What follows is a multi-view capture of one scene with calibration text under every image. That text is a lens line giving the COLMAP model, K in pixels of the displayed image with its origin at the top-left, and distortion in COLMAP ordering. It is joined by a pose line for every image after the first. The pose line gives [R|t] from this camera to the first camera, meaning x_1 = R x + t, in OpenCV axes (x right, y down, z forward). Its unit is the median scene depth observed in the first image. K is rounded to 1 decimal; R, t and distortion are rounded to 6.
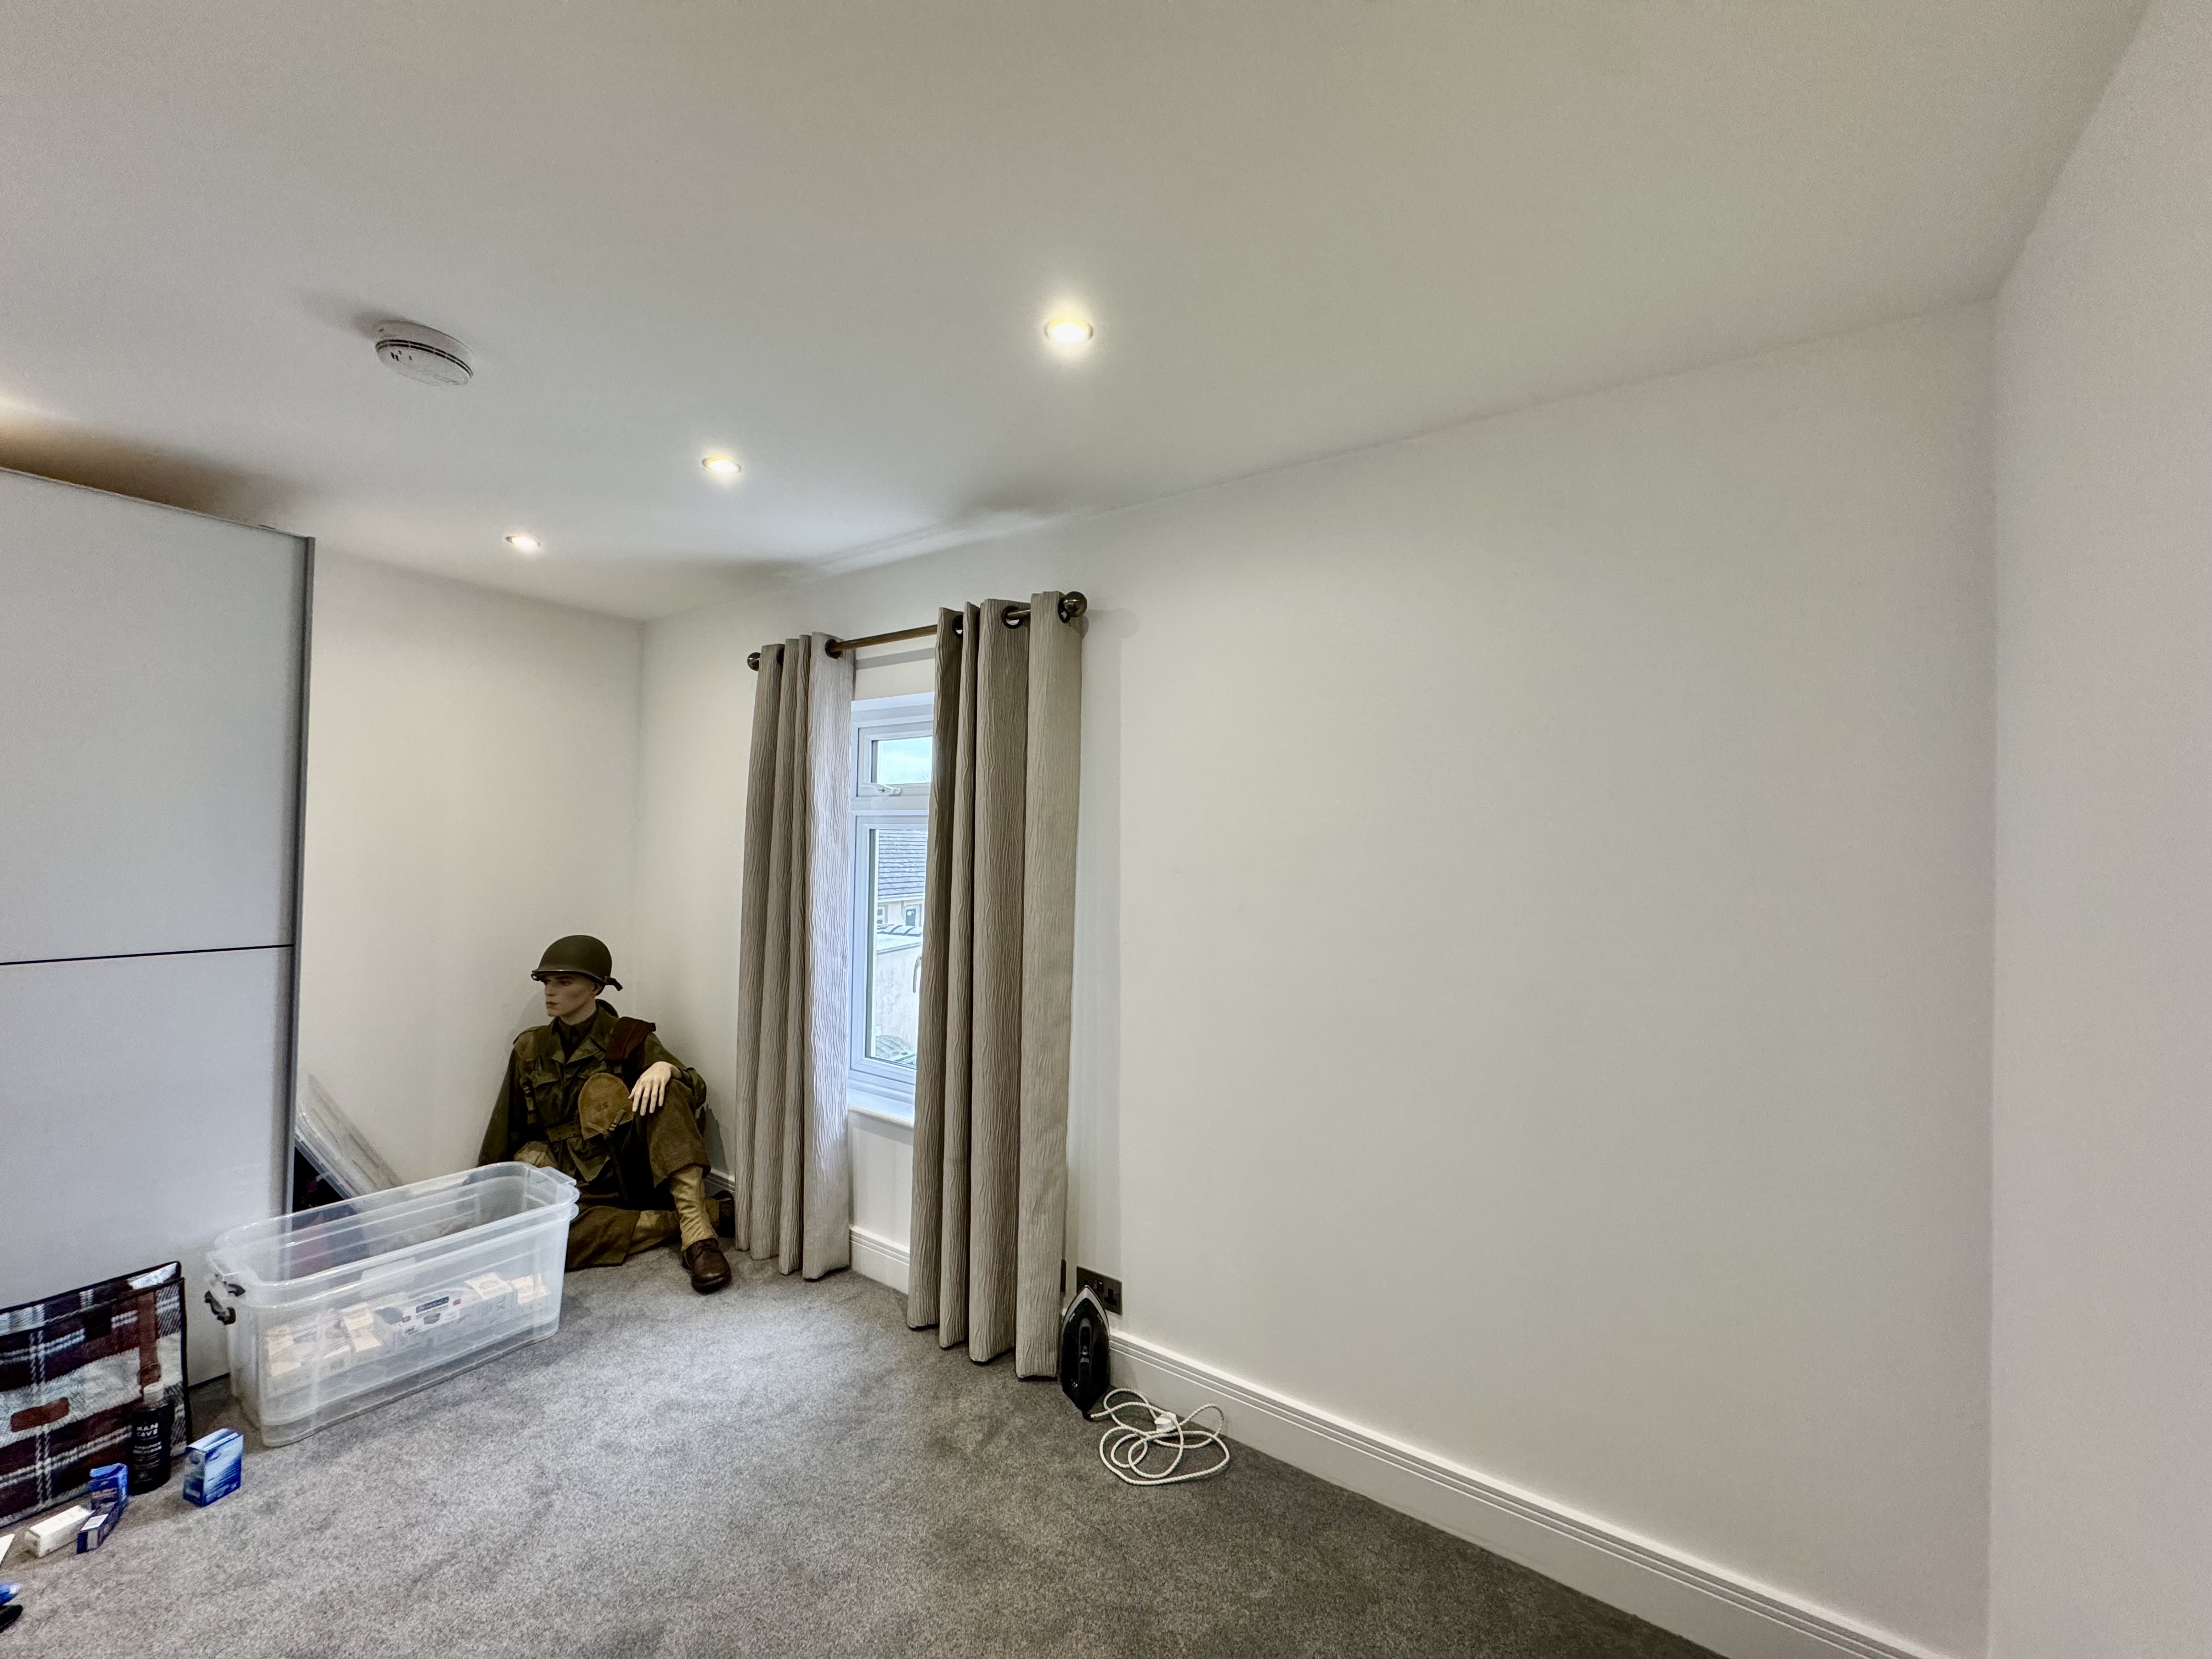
lens RADIAL K [[884.3, 0, 1111.6], [0, 884.3, 829.7], [0, 0, 1]] dist [-0.000991, -0.000064]
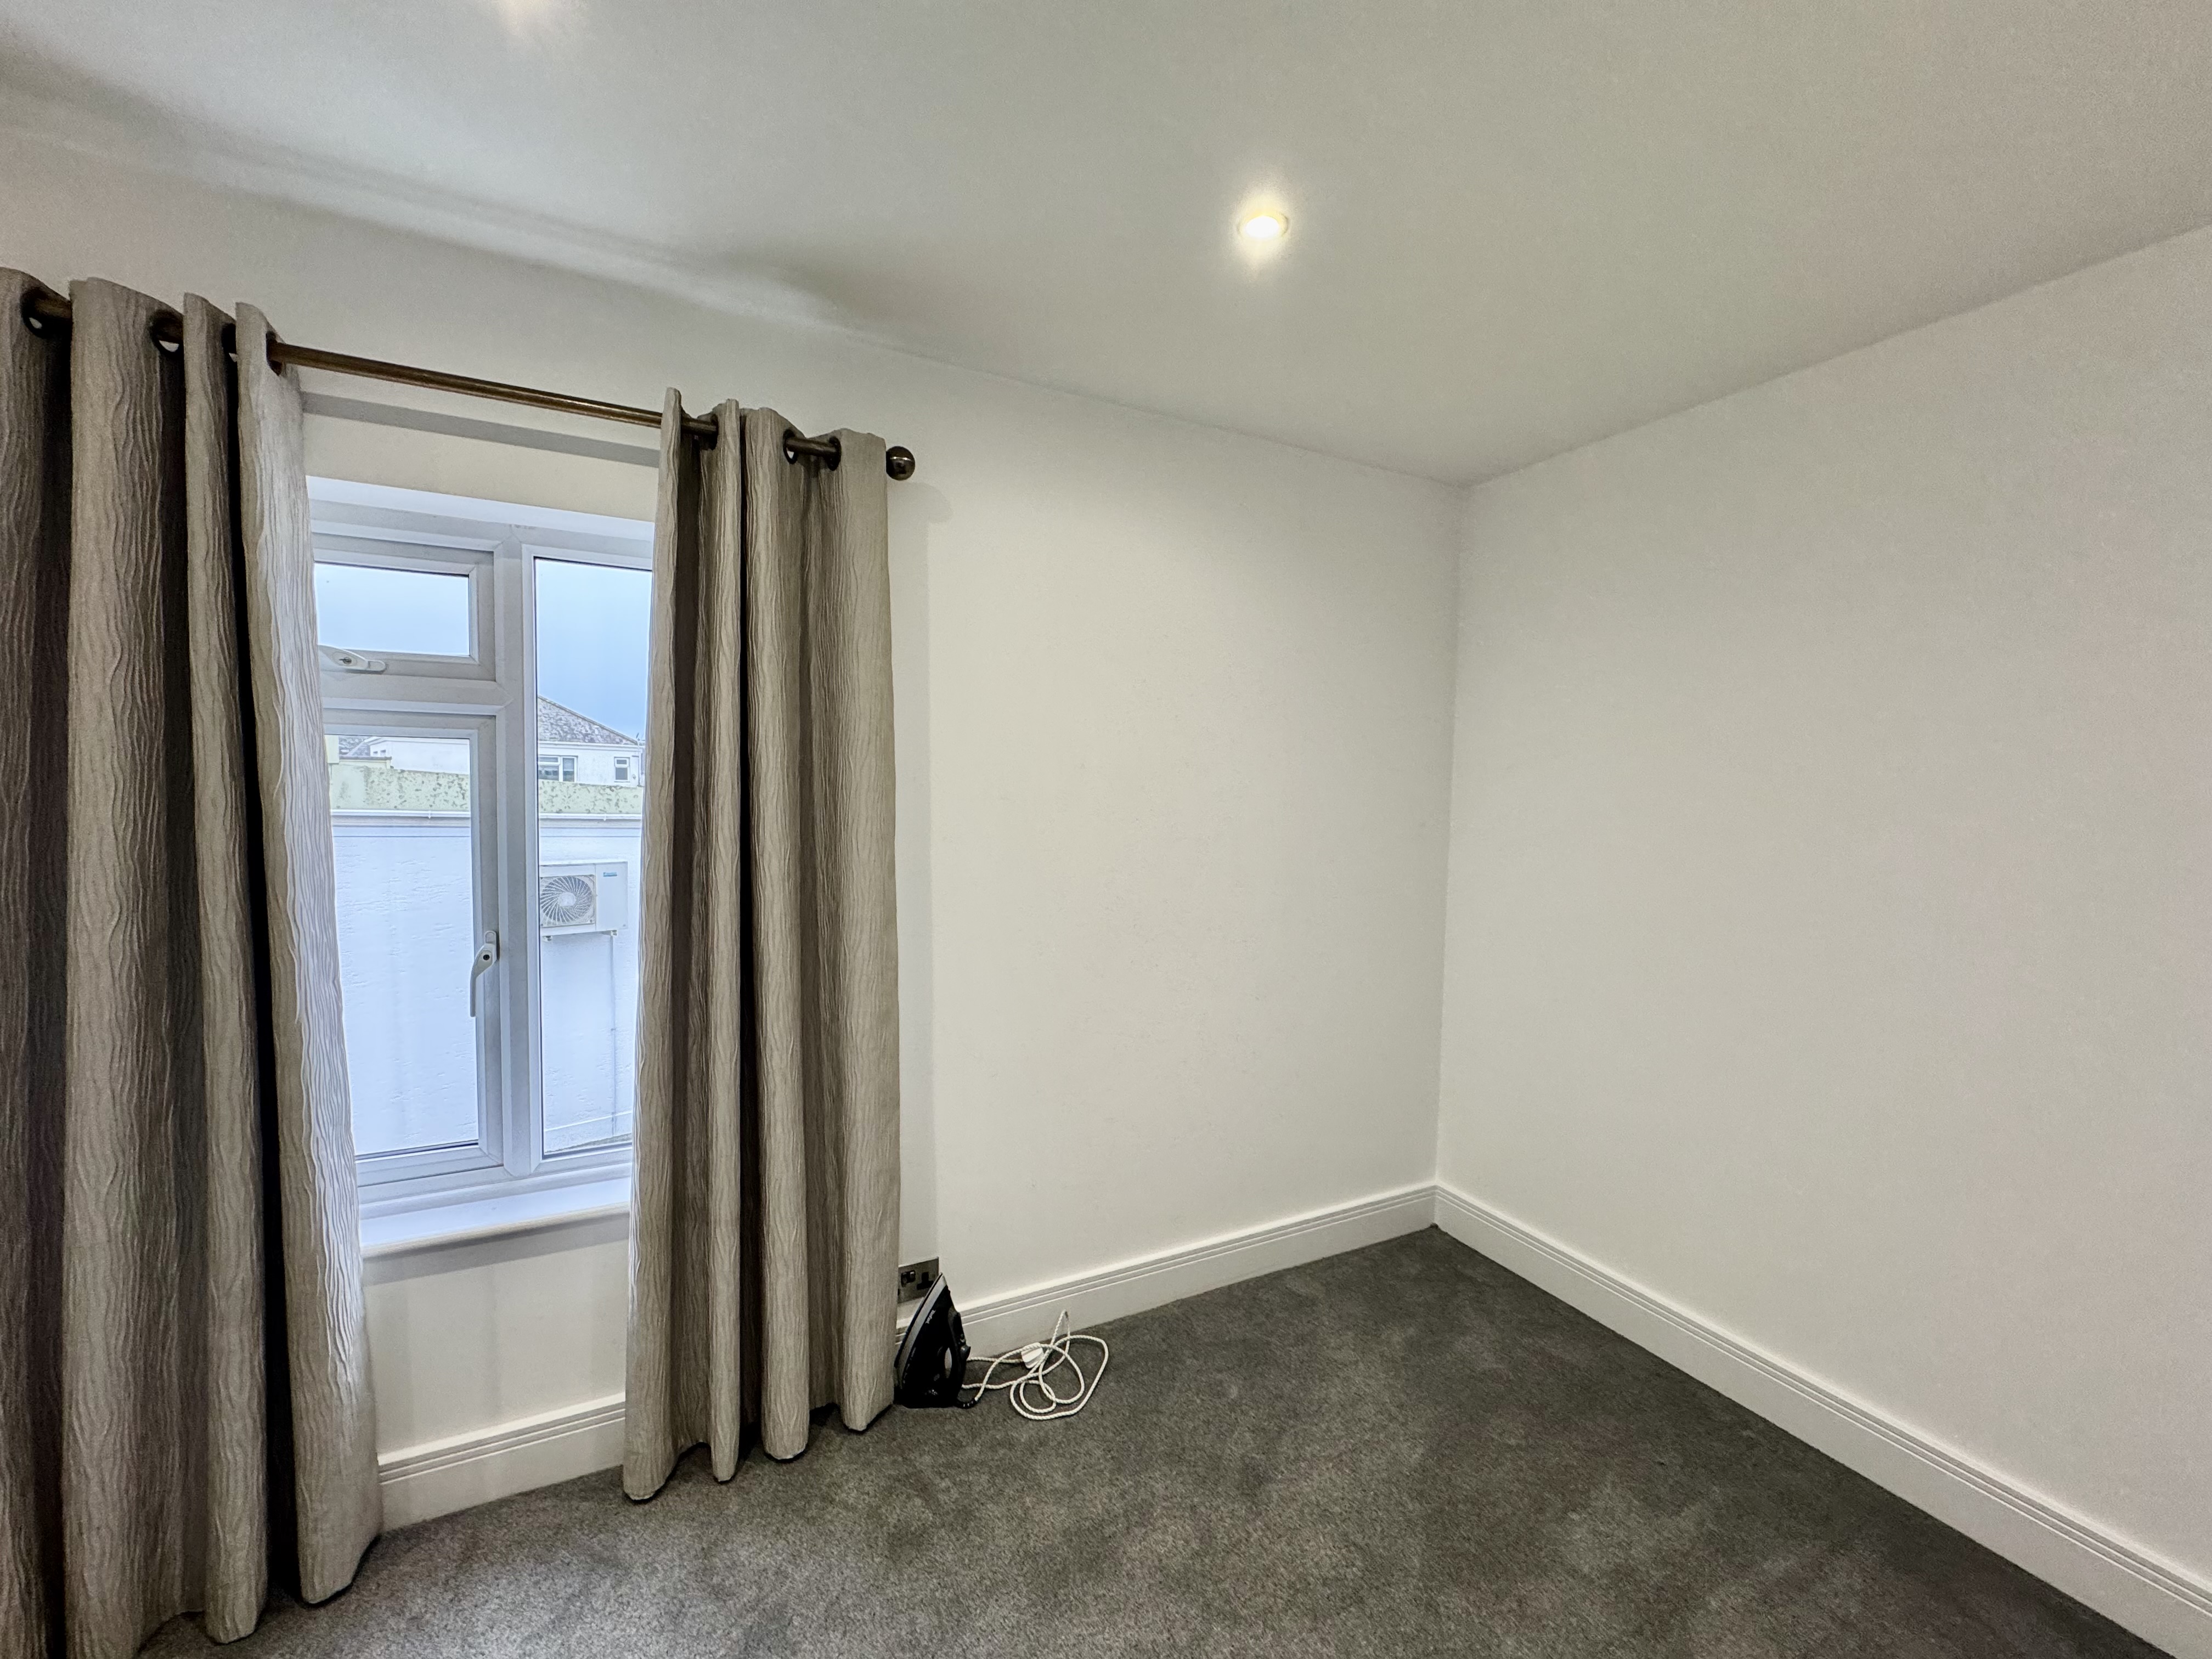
lens RADIAL K [[884.3, 0, 1111.6], [0, 884.3, 829.7], [0, 0, 1]] dist [-0.000991, -0.000064]
pose [[0.468370, -0.056923, 0.881697, -0.673385], [-0.026671, 0.996557, 0.078506, 0.002915], [-0.883130, -0.060286, 0.465239, 0.452941]]
